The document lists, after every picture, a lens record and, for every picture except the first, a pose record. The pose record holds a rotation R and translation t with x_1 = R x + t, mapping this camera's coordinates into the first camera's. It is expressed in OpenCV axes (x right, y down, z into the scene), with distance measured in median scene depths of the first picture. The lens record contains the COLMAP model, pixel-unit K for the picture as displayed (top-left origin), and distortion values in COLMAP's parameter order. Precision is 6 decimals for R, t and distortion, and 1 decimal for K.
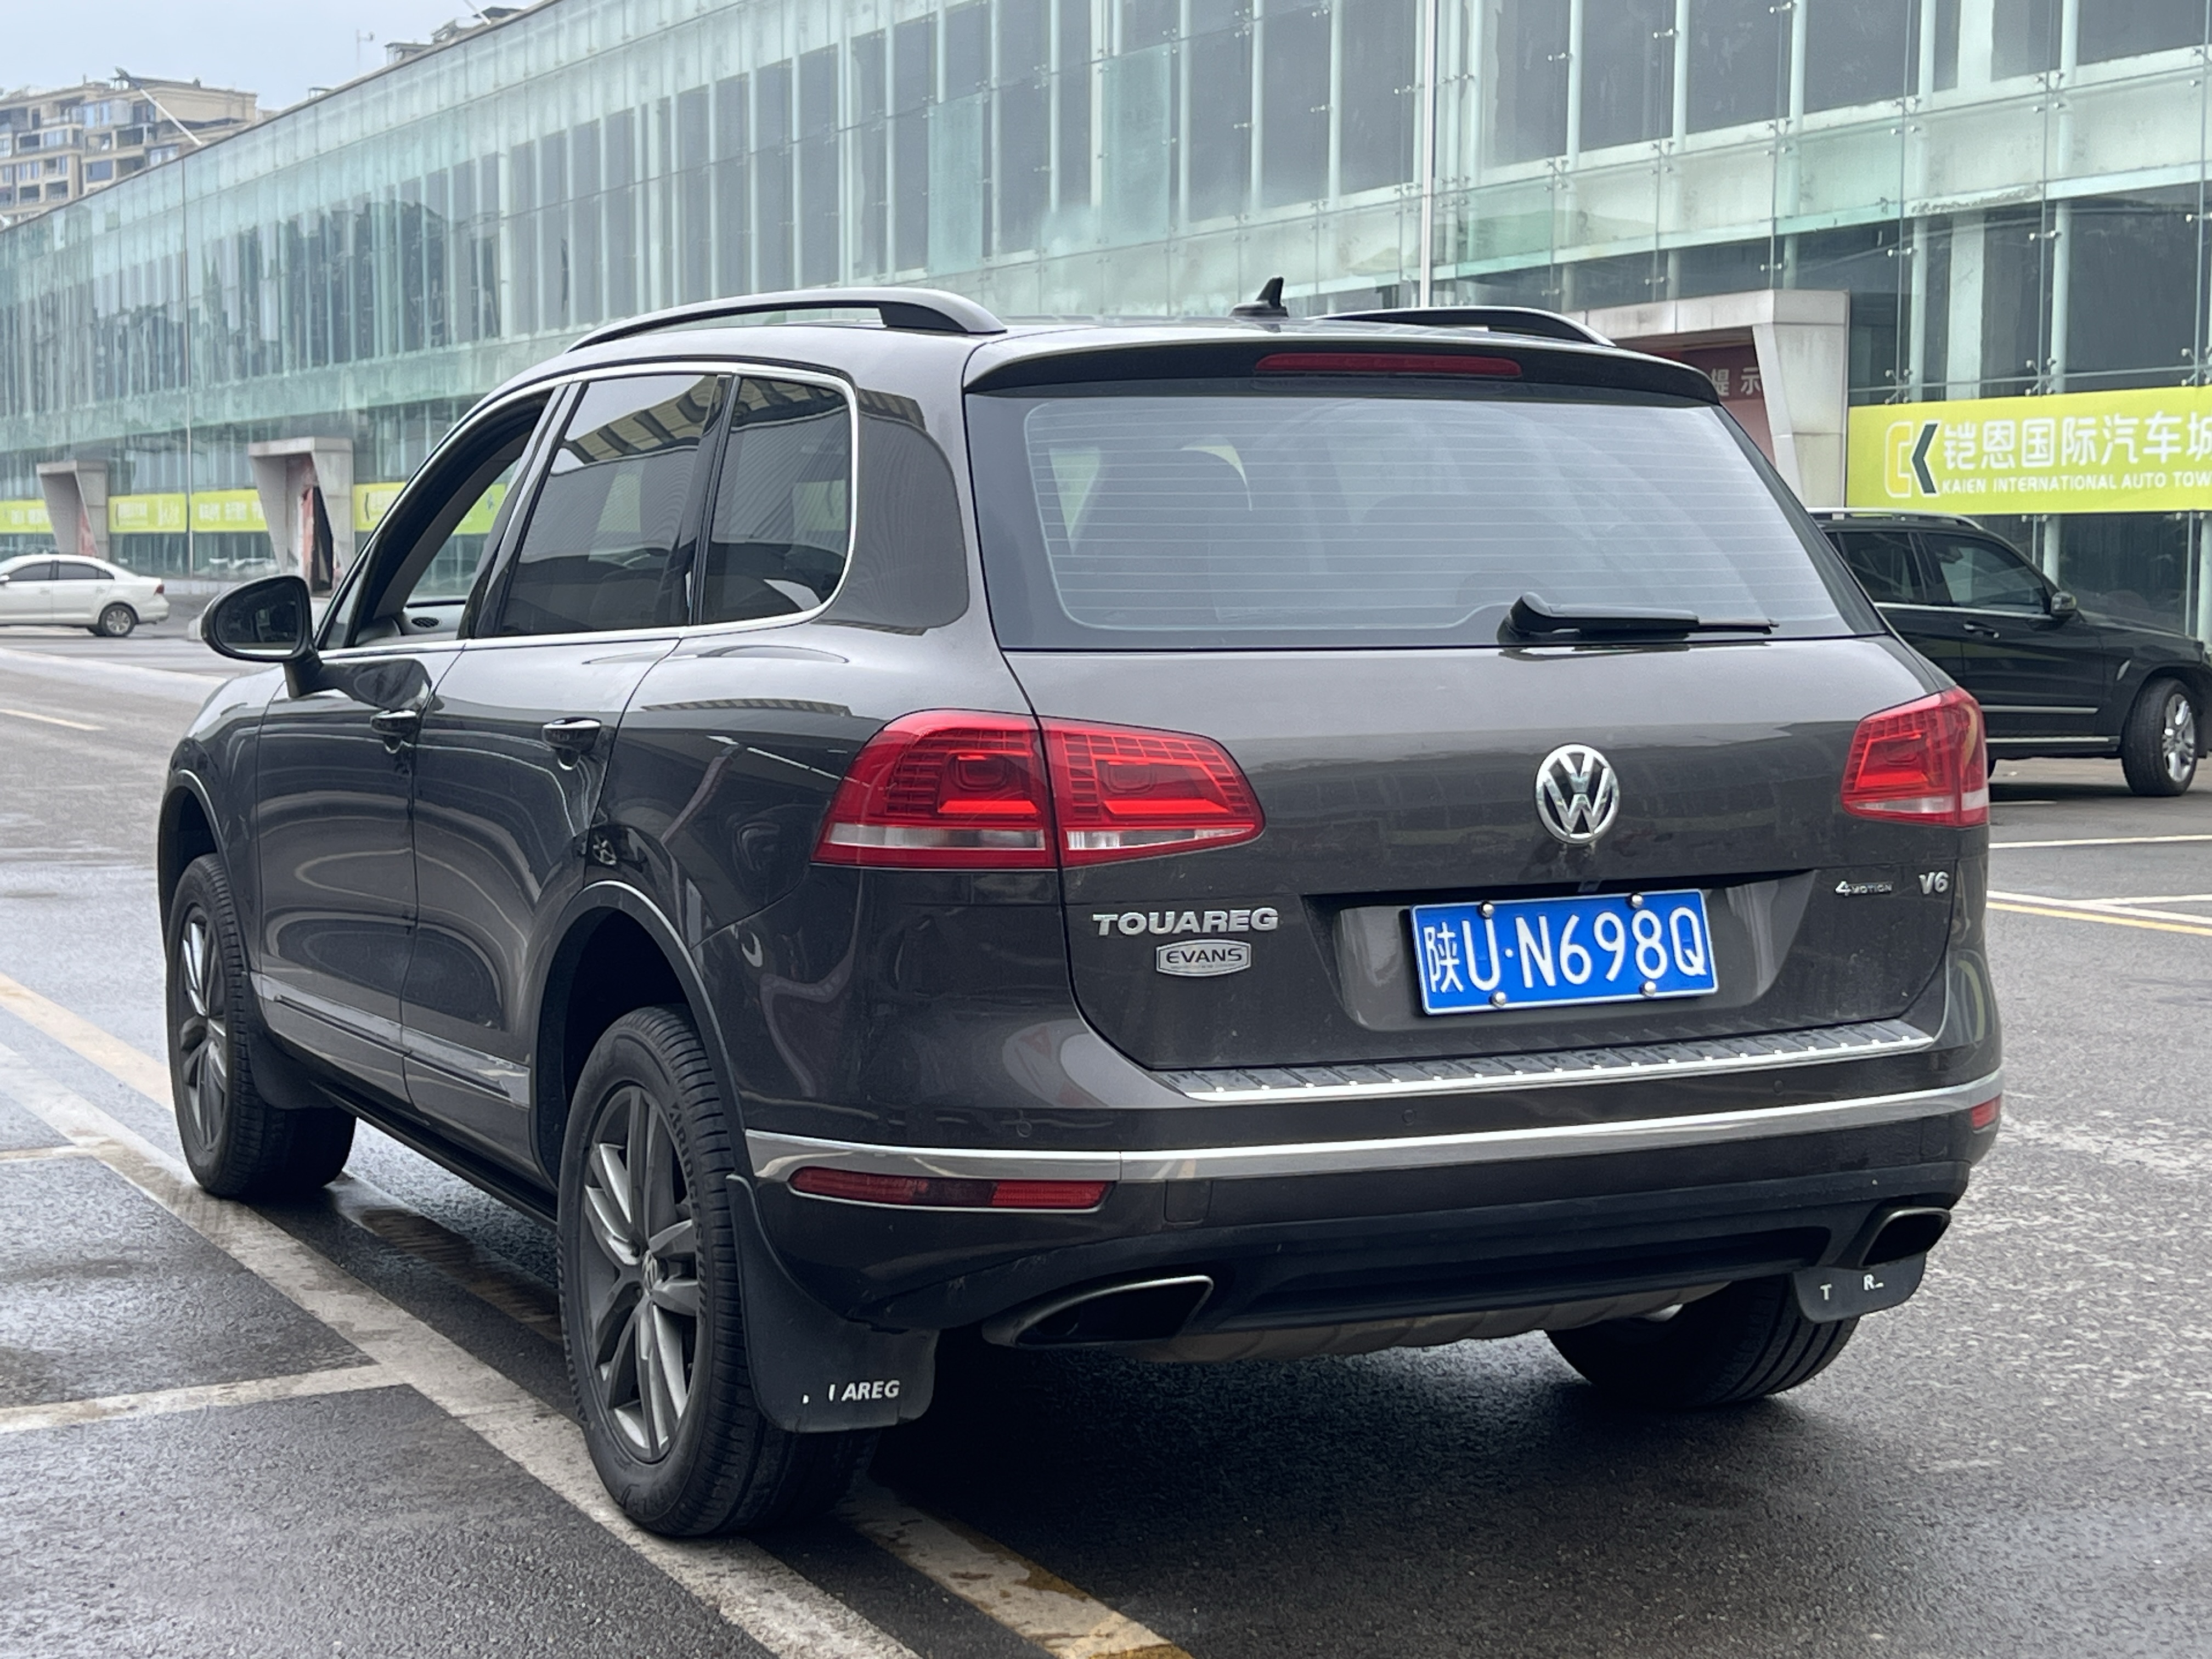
lens RADIAL K [[3550.8, 0, 1106.0], [0, 3550.8, 829.5], [0, 0, 1]] dist [0.194583, -0.499737]
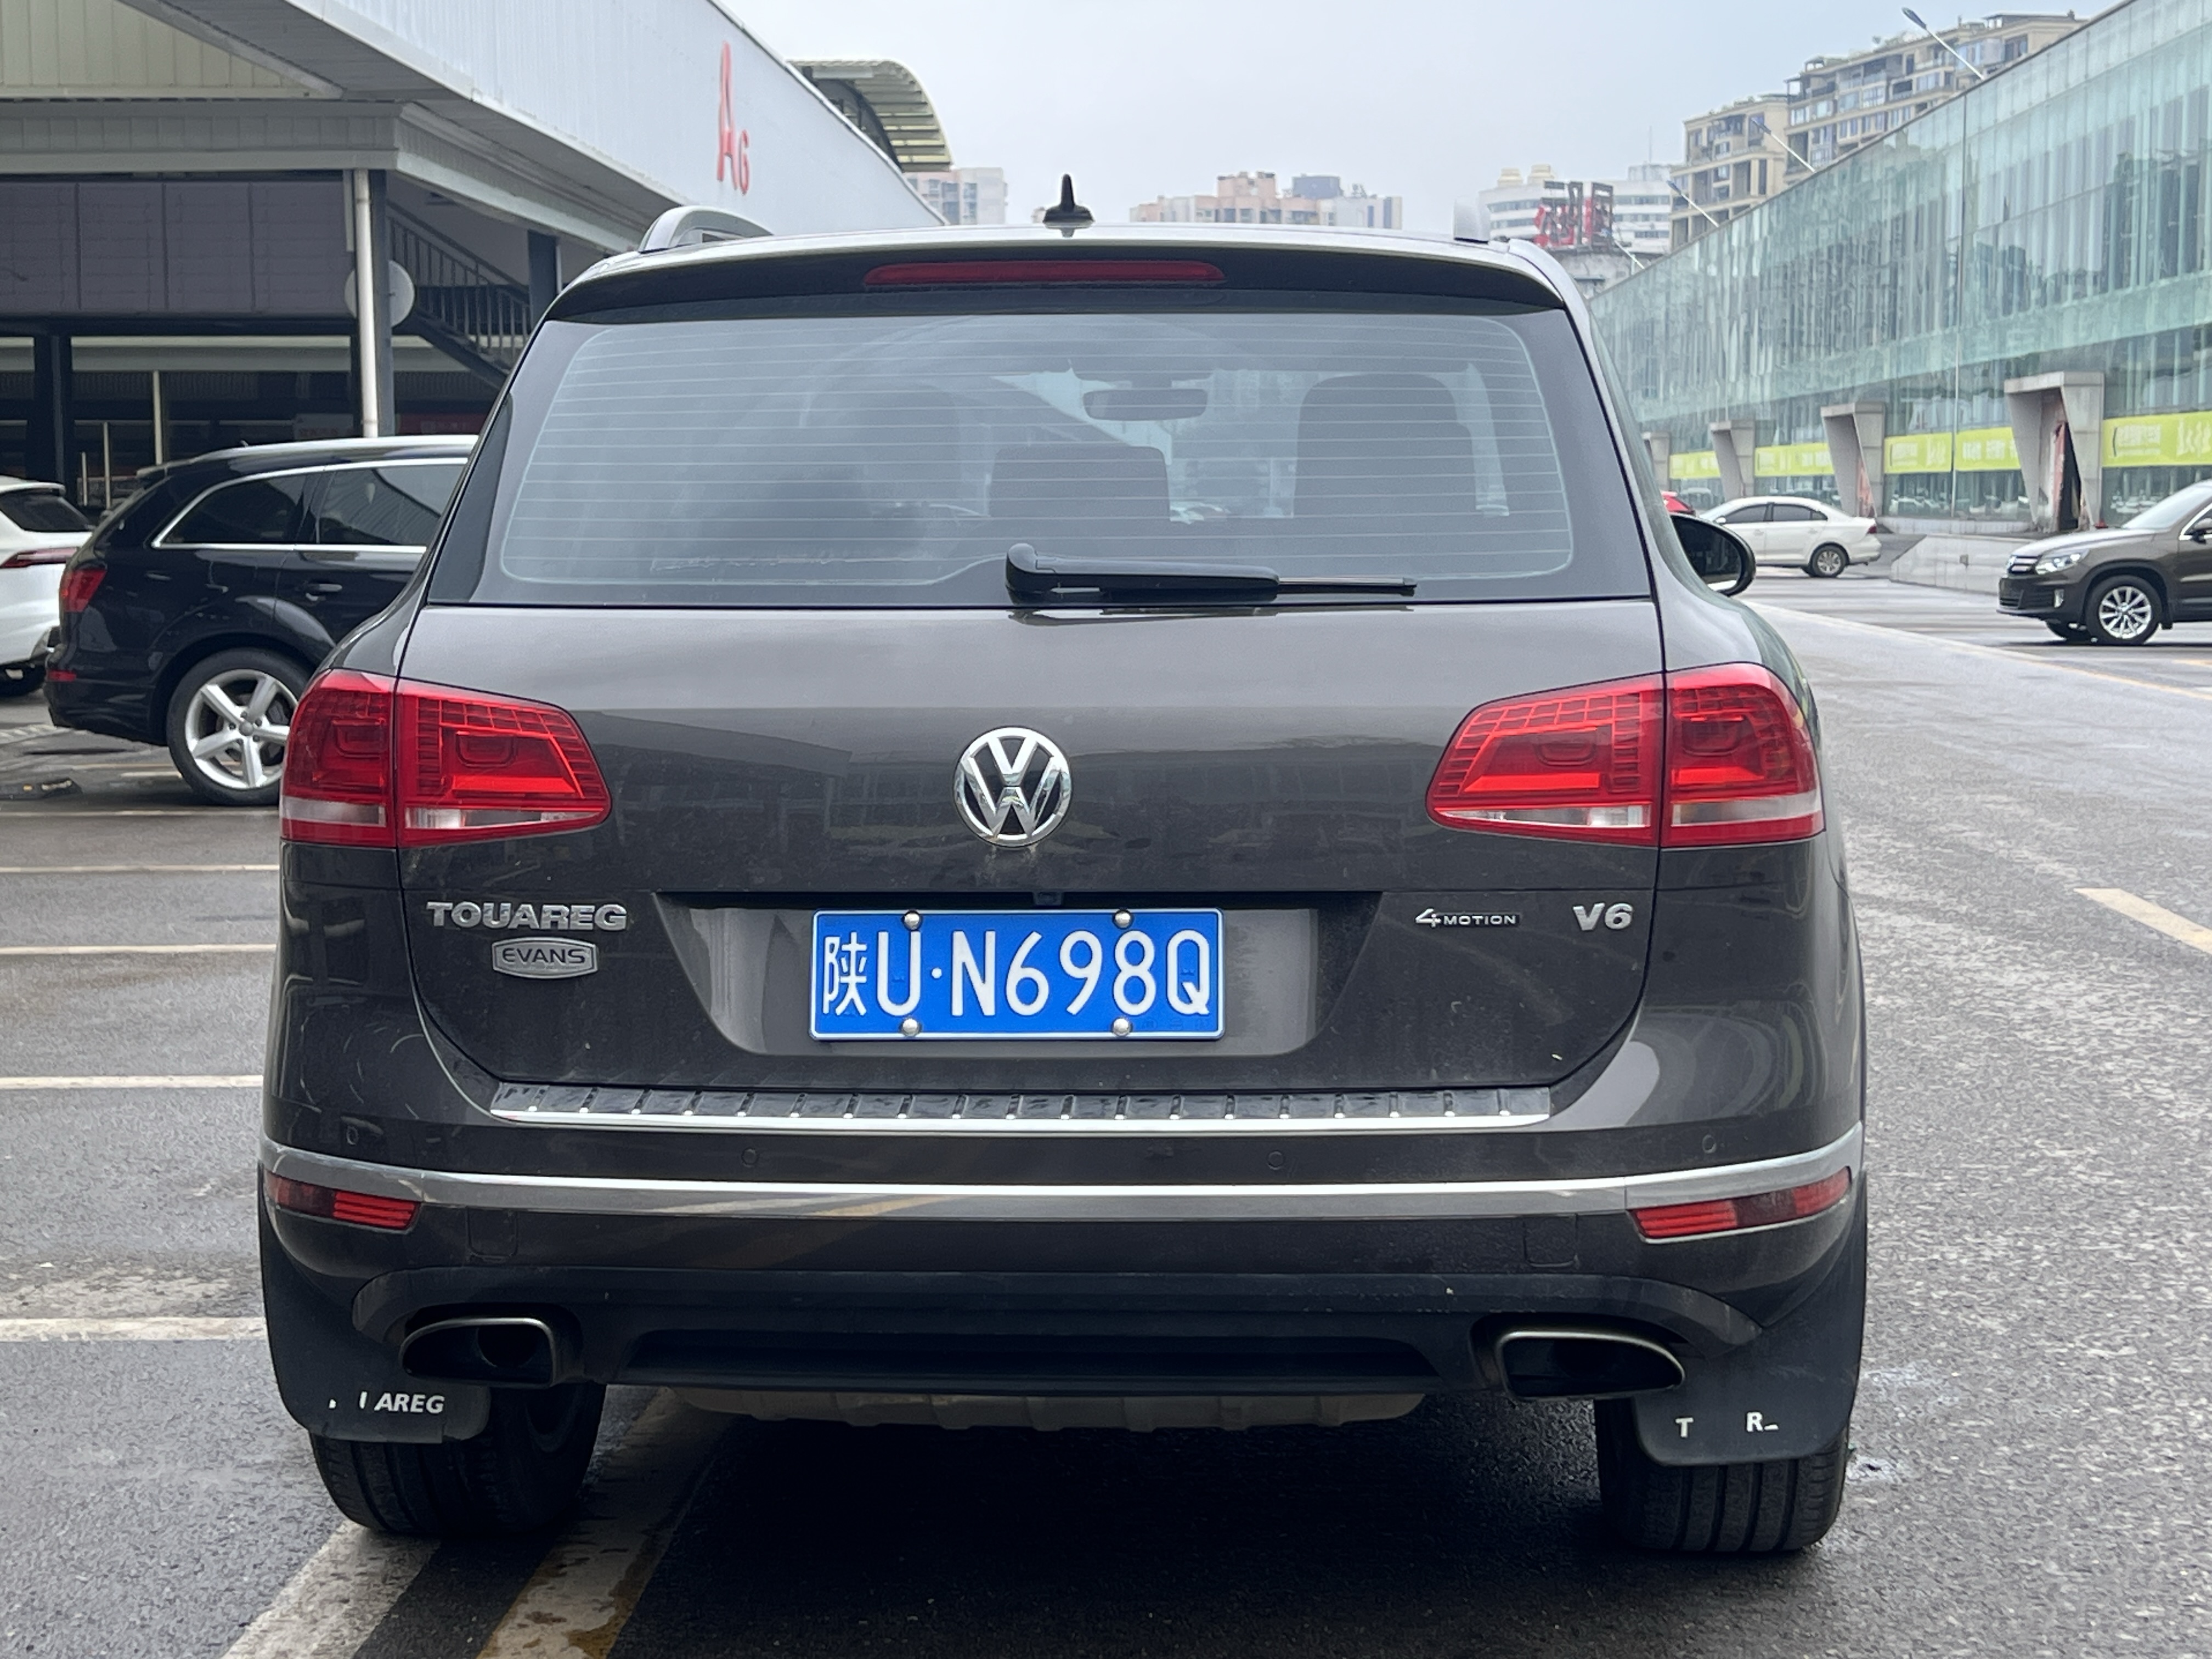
lens RADIAL K [[3550.8, 0, 1106.0], [0, 3550.8, 829.5], [0, 0, 1]] dist [0.194583, -0.499737]
pose [[0.868806, 0.042579, -0.493318, 0.542668], [-0.034241, 0.999077, 0.025928, -0.021540], [0.493967, -0.005635, 0.869462, 0.281798]]
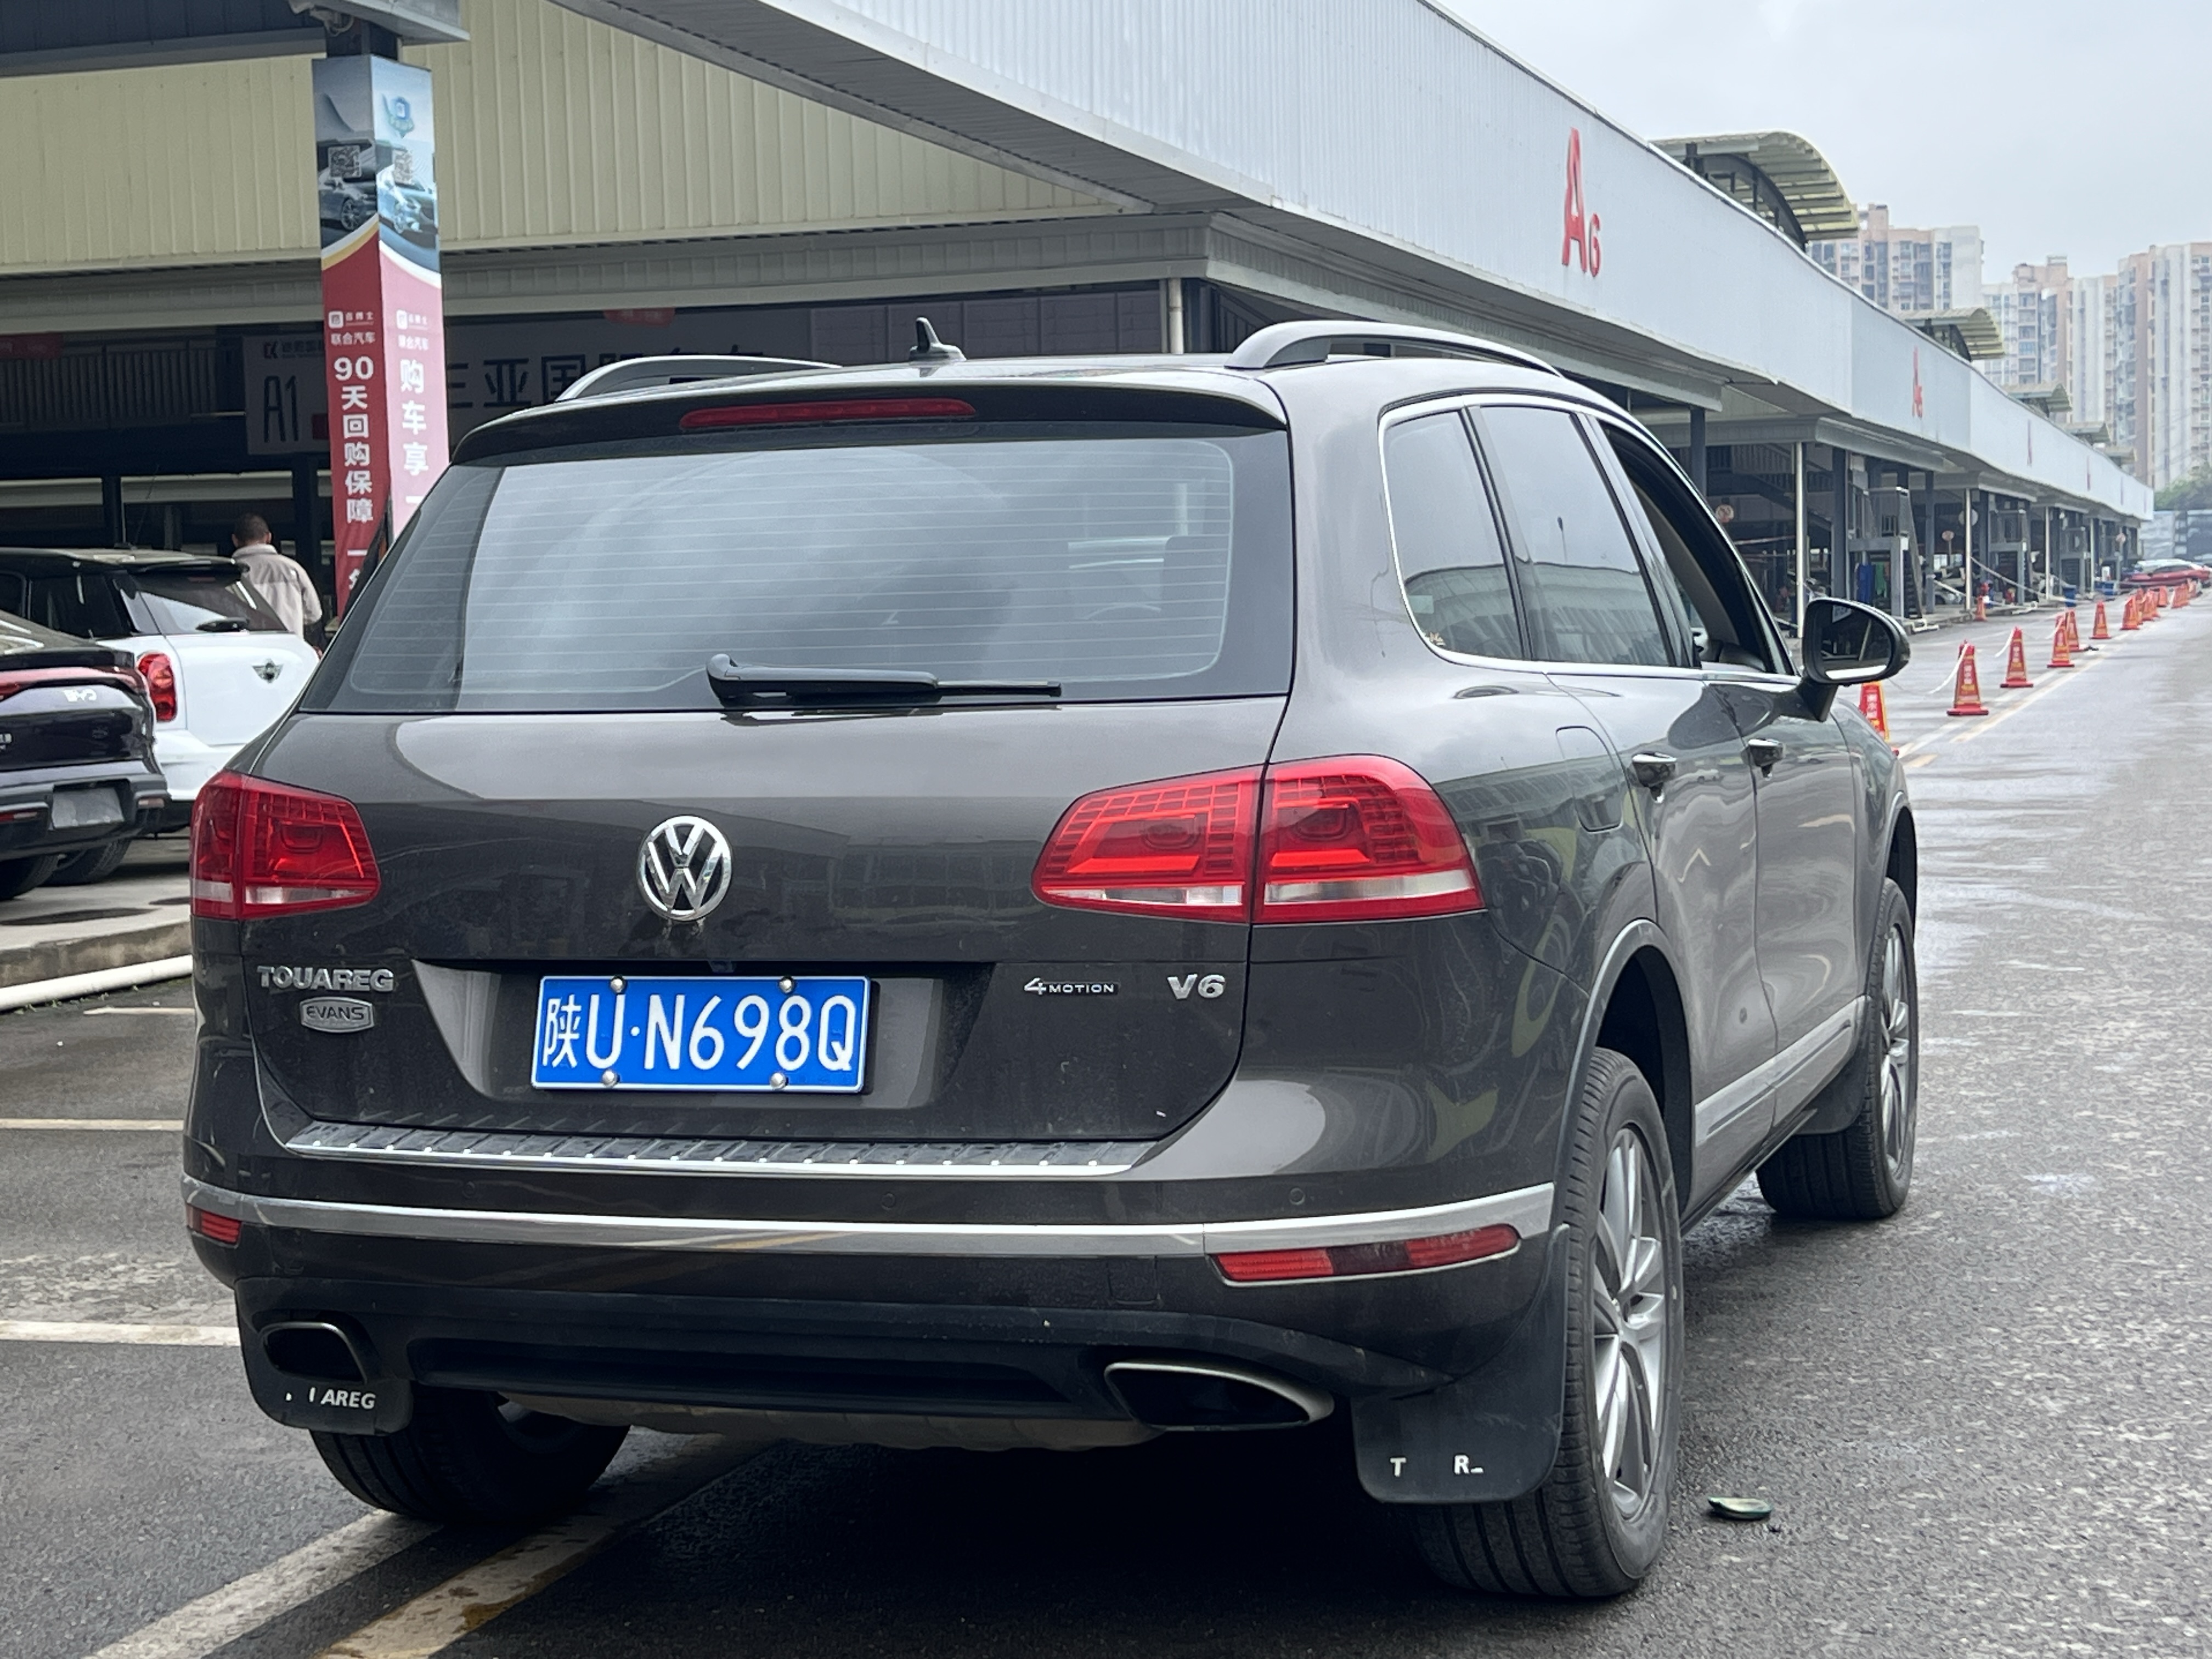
lens RADIAL K [[3550.8, 0, 1106.0], [0, 3550.8, 829.5], [0, 0, 1]] dist [0.194583, -0.499737]
pose [[0.700019, 0.030146, -0.713487, 0.858072], [-0.029045, 0.999484, 0.013734, -0.035400], [0.713533, 0.011109, 0.700534, 0.404032]]
